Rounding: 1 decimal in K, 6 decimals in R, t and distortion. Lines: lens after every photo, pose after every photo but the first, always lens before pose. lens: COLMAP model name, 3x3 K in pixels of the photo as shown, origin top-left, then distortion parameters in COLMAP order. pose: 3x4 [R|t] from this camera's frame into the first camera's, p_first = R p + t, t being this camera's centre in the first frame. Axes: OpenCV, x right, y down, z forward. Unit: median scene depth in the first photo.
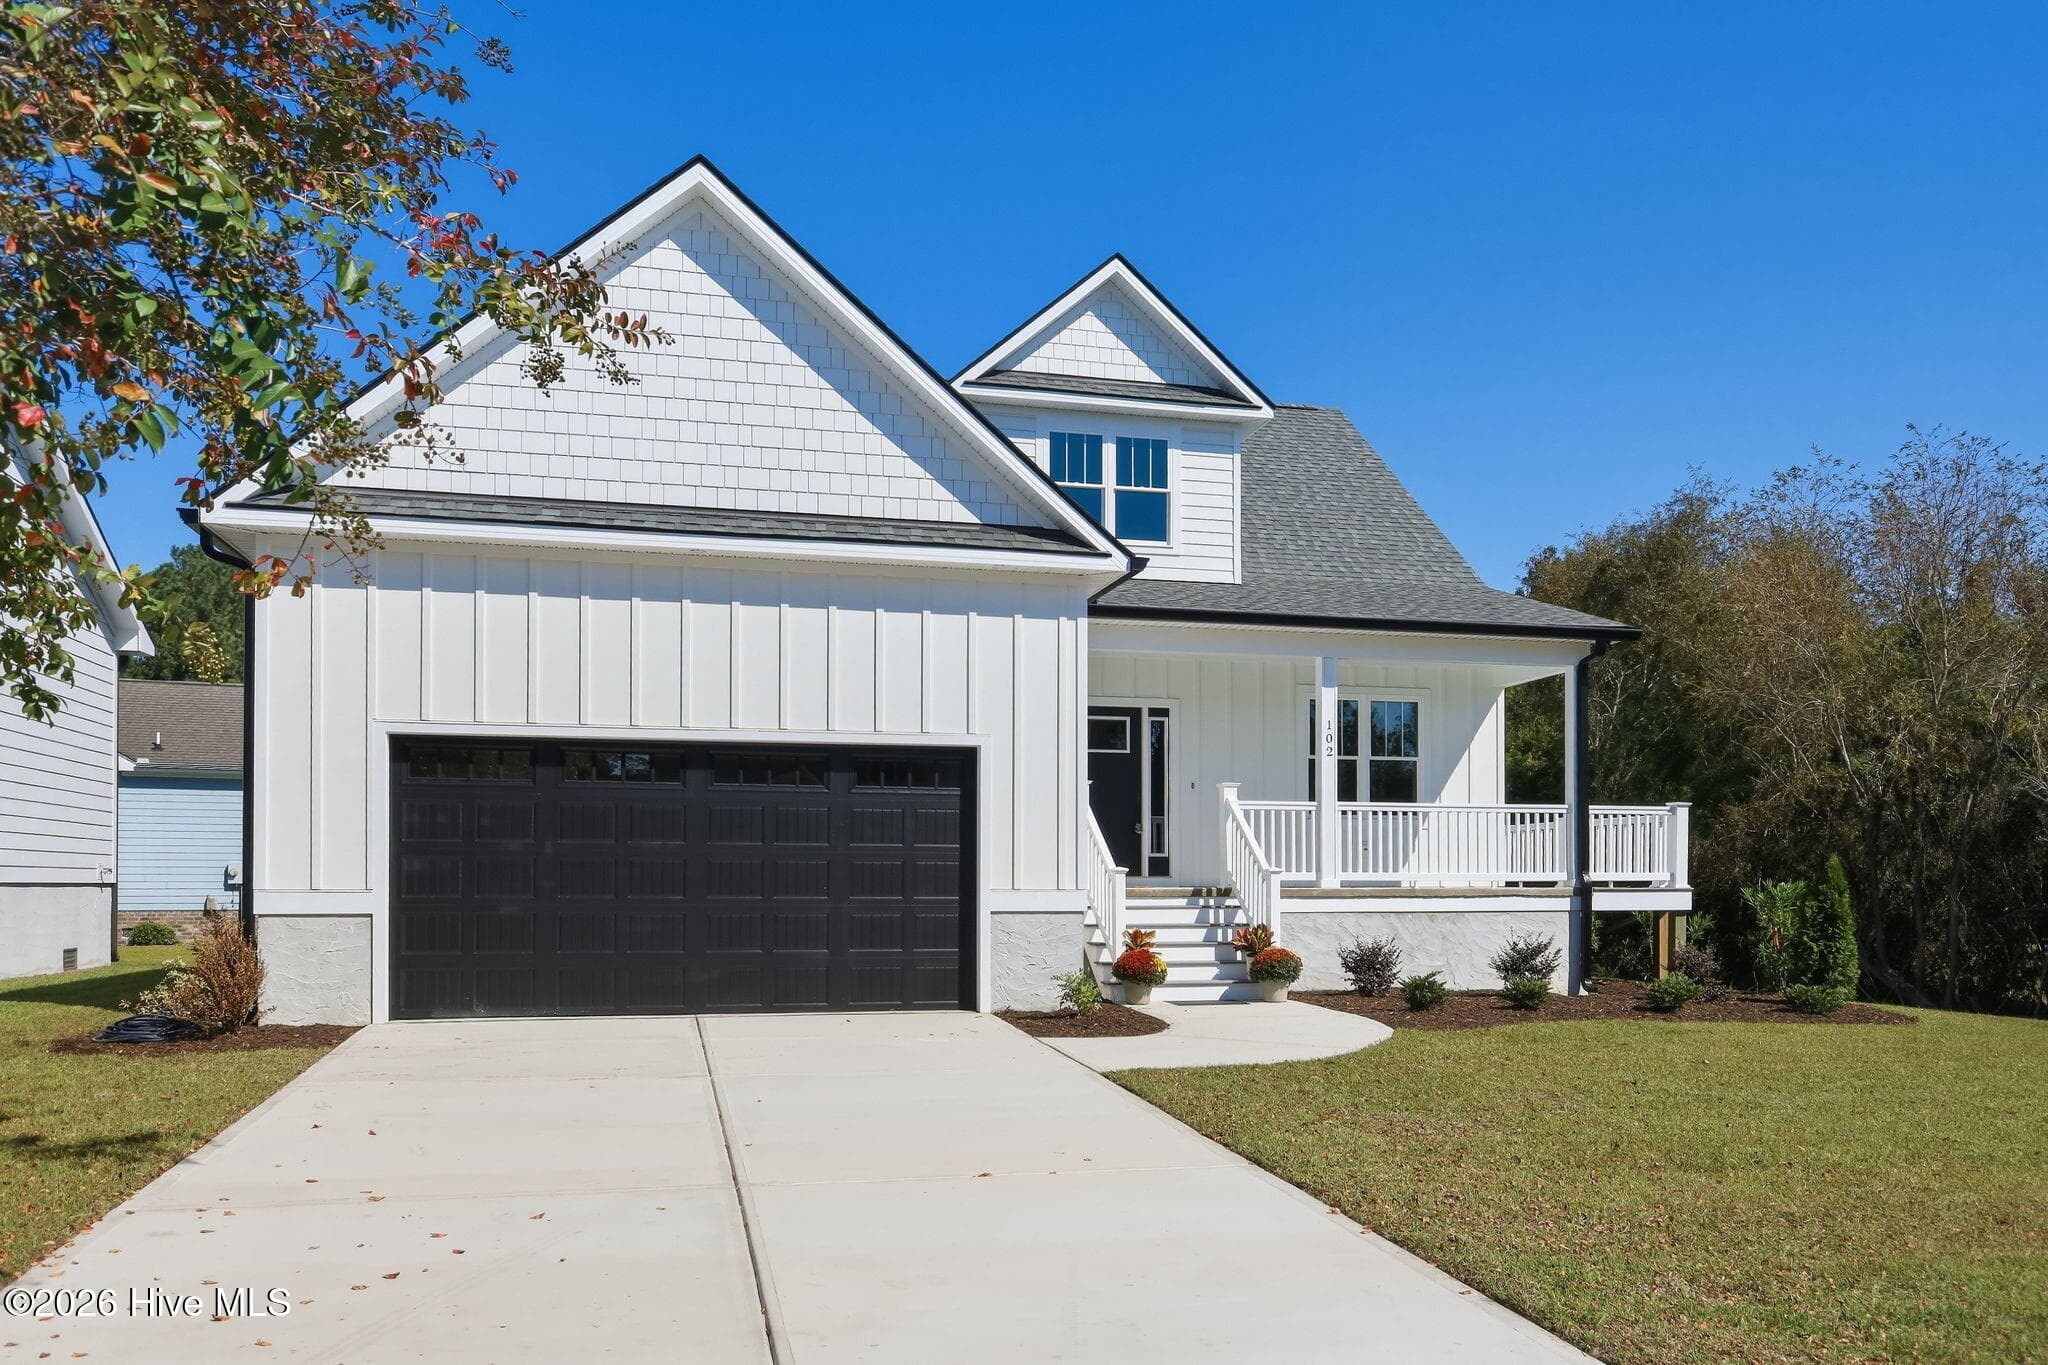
lens RADIAL K [[1516.8, 0, 1051.6], [0, 1516.8, 858.7], [0, 0, 1]] dist [0.000161, 0.003991]
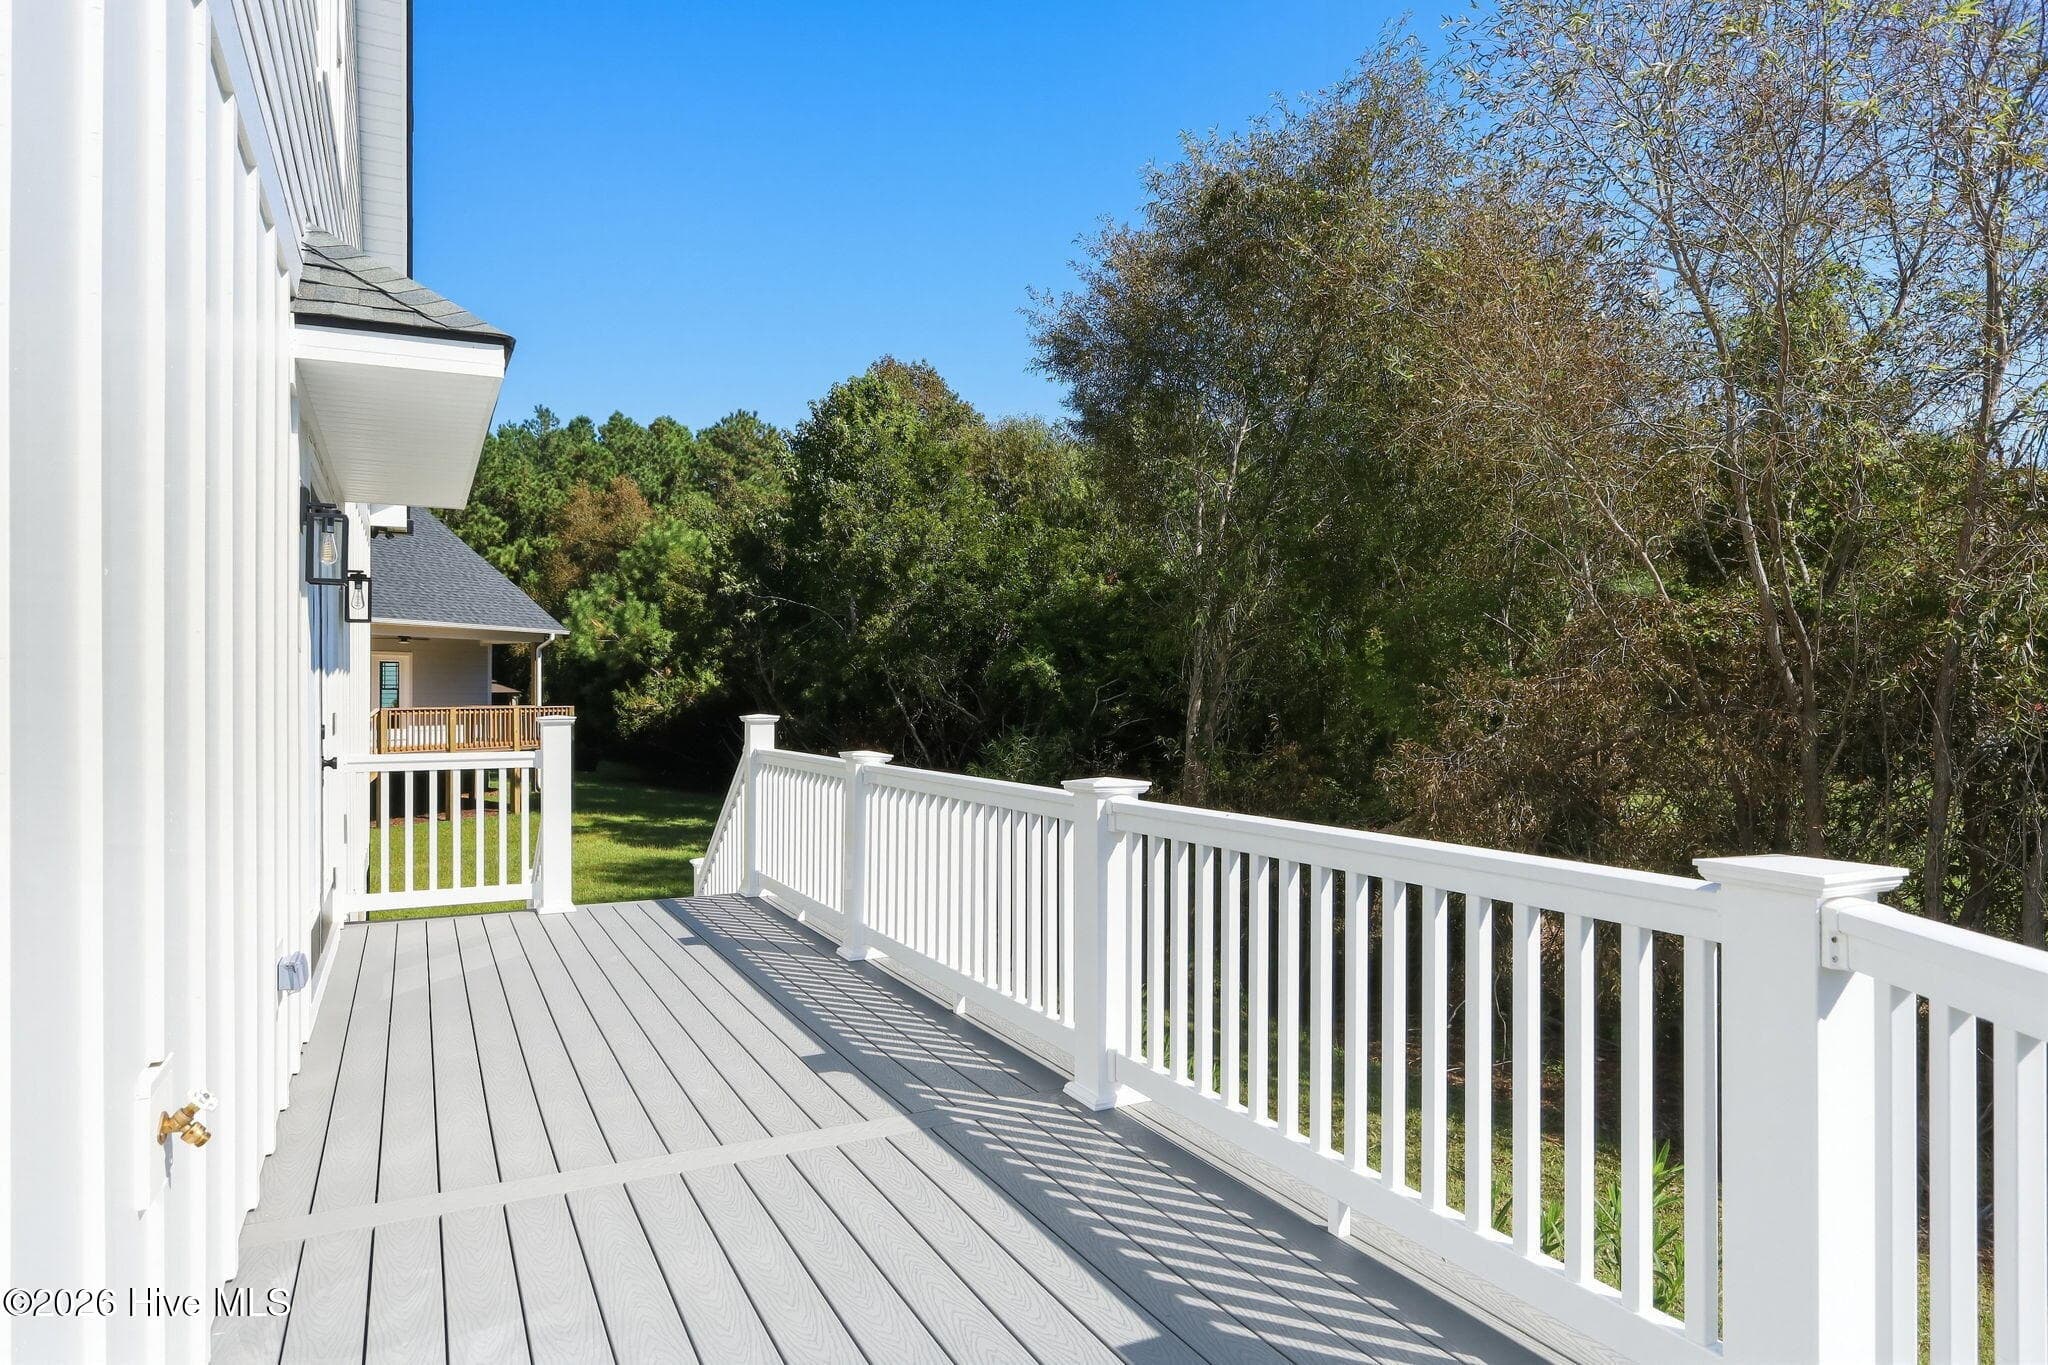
lens RADIAL K [[1205.0, 0, 1027.5], [0, 1205.0, 676.0], [0, 0, 1]] dist [-0.002624, -0.000359]
pose [[0.976451, -0.000104, 0.215740, 0.427621], [-0.000151, 0.999999, 0.001165, -0.063389], [-0.215740, -0.001171, 0.976450, 1.232333]]
